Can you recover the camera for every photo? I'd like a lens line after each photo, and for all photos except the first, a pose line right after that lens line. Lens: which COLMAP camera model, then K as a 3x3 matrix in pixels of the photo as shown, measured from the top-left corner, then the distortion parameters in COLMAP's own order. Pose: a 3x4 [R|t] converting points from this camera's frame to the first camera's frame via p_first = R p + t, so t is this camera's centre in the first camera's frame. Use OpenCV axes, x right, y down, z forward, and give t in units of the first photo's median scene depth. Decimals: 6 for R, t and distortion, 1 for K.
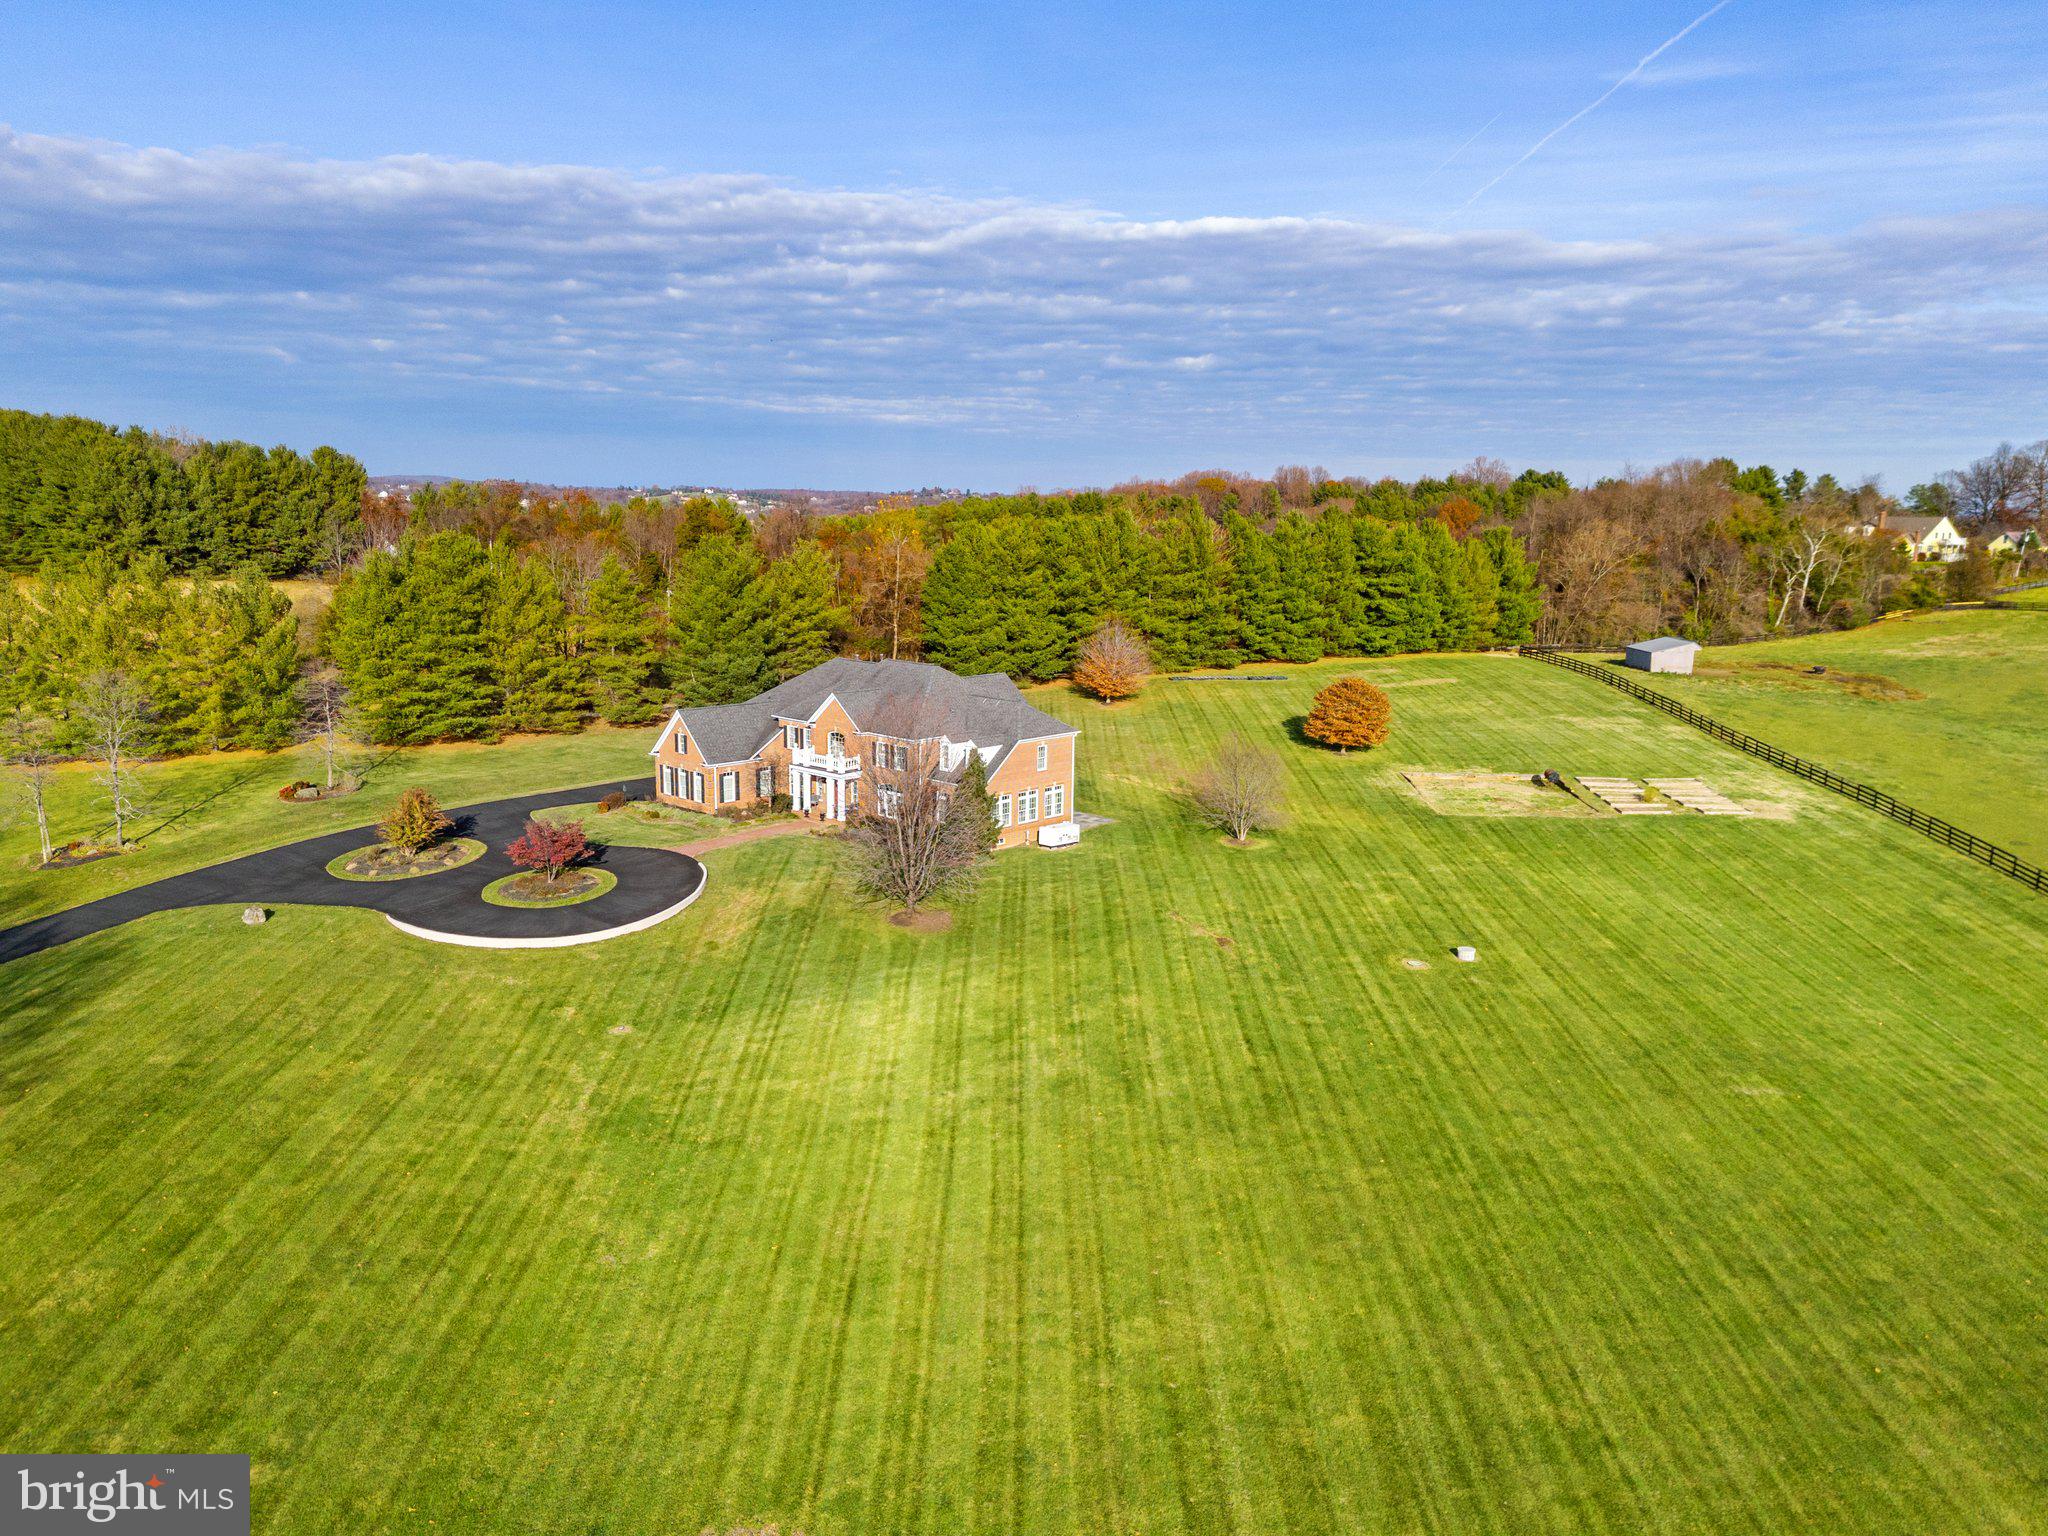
lens RADIAL K [[1491.2, 0, 1025.5], [0, 1491.2, 776.3], [0, 0, 1]] dist [0.066881, -0.062608]
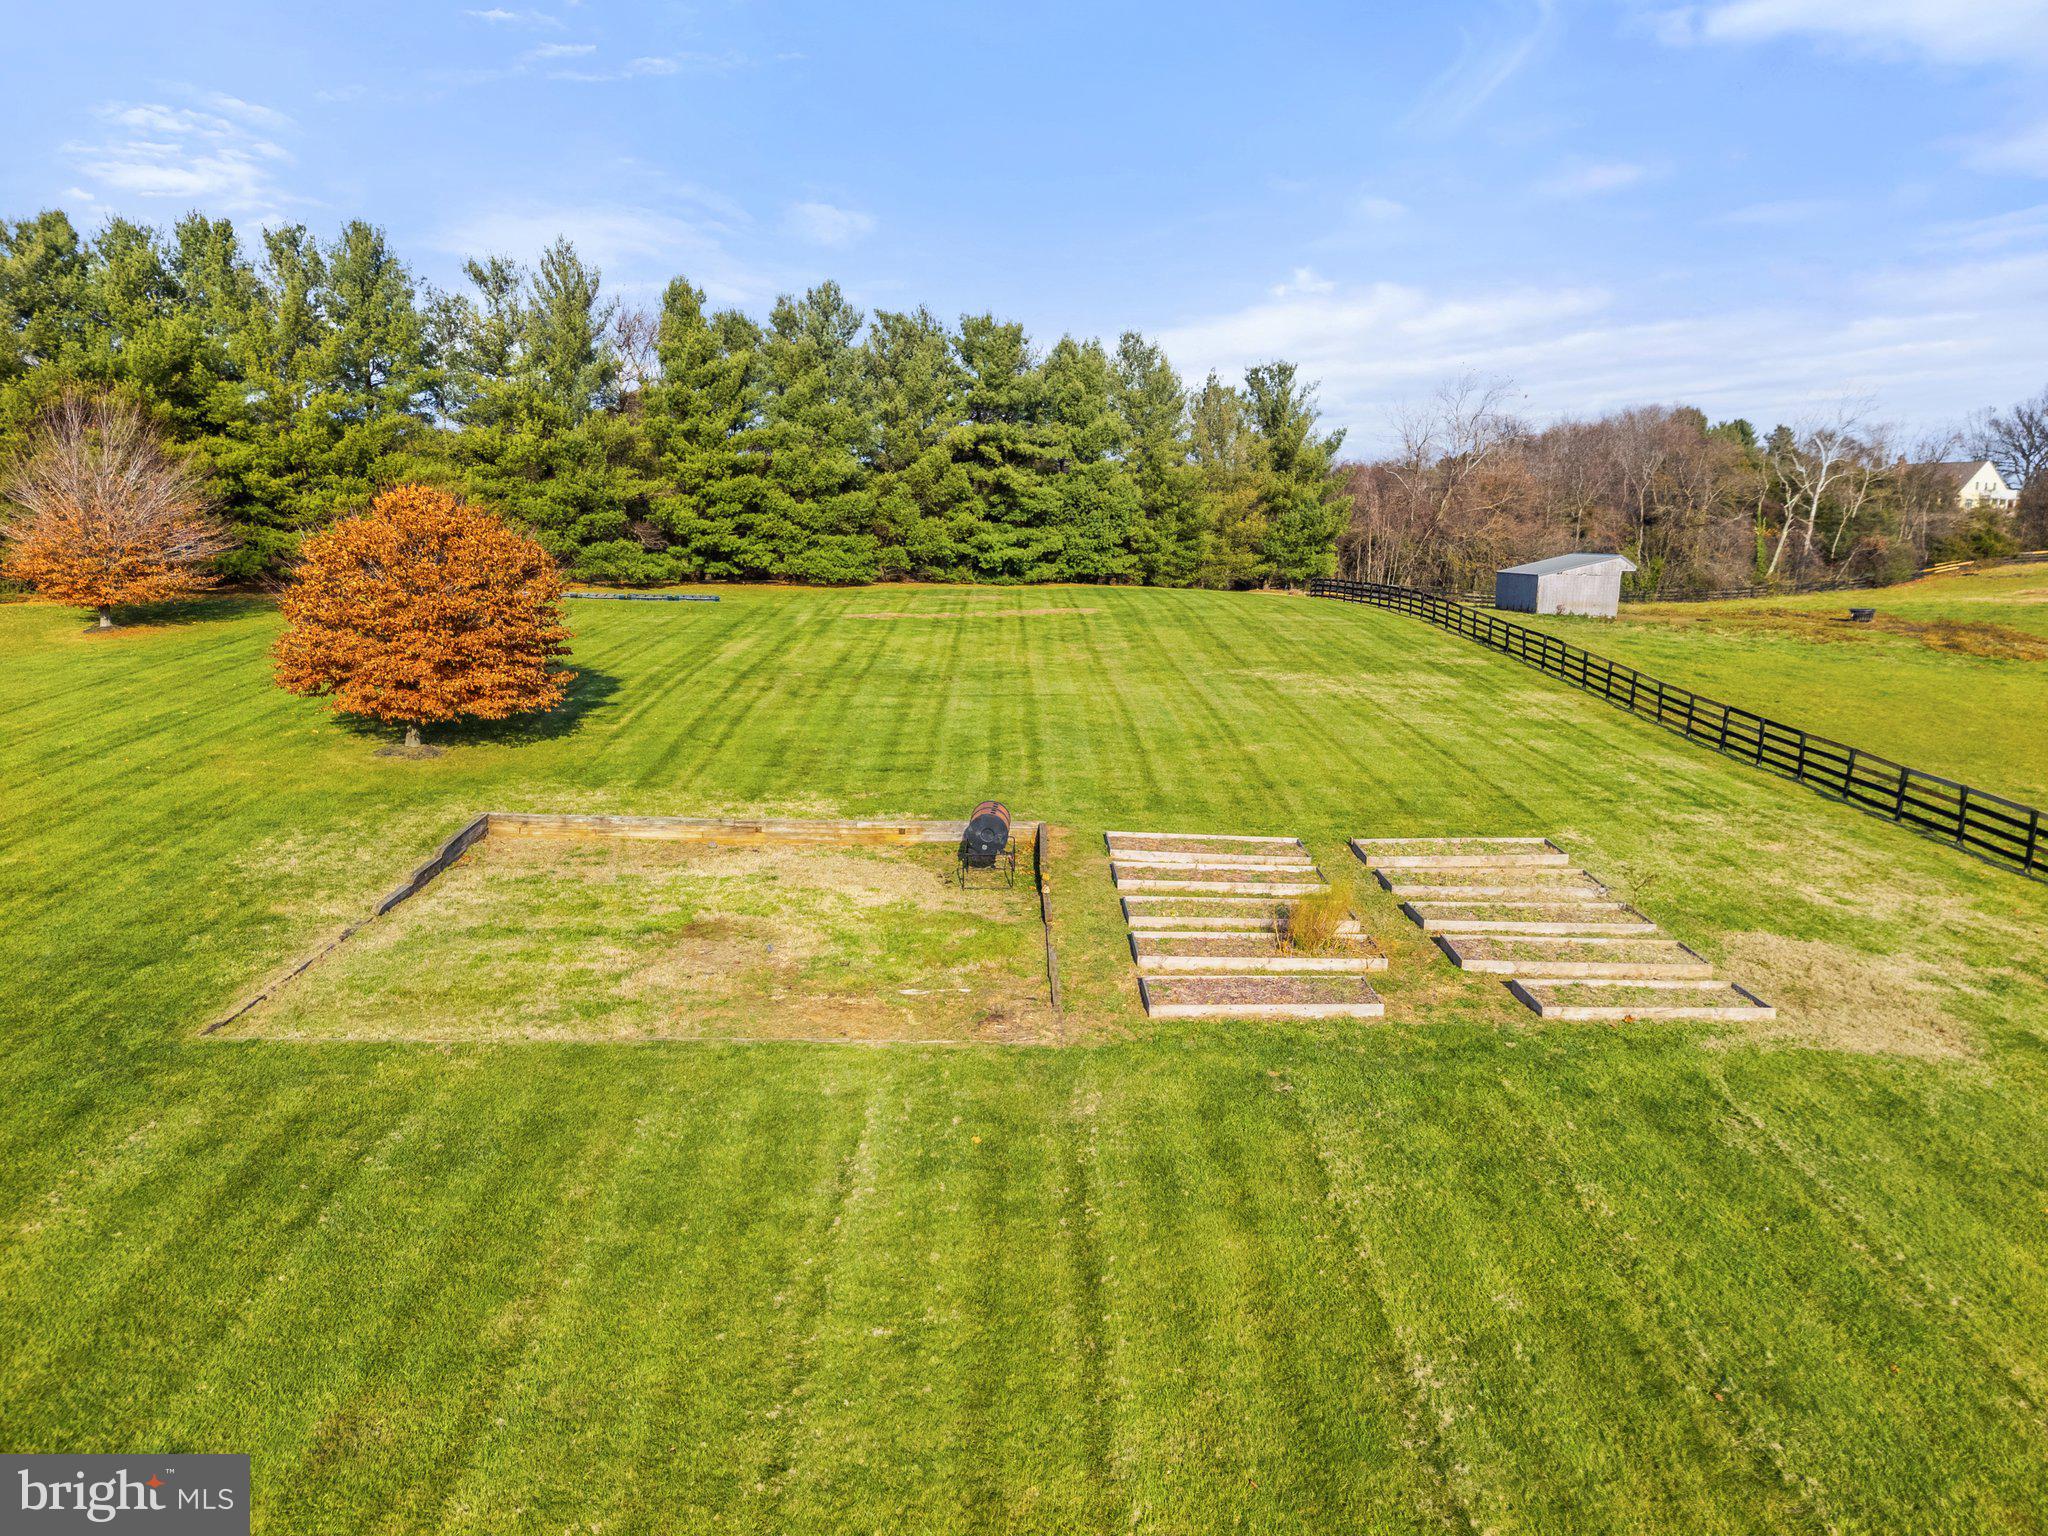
lens RADIAL K [[1490.5, 0, 1030.0], [0, 1490.5, 774.0], [0, 0, 1]] dist [0.088500, -0.101901]
pose [[0.999848, 0.002308, 0.017274, 0.248699], [-0.001870, 0.999677, -0.025331, -0.002283], [-0.017327, 0.025295, 0.999530, 0.524114]]
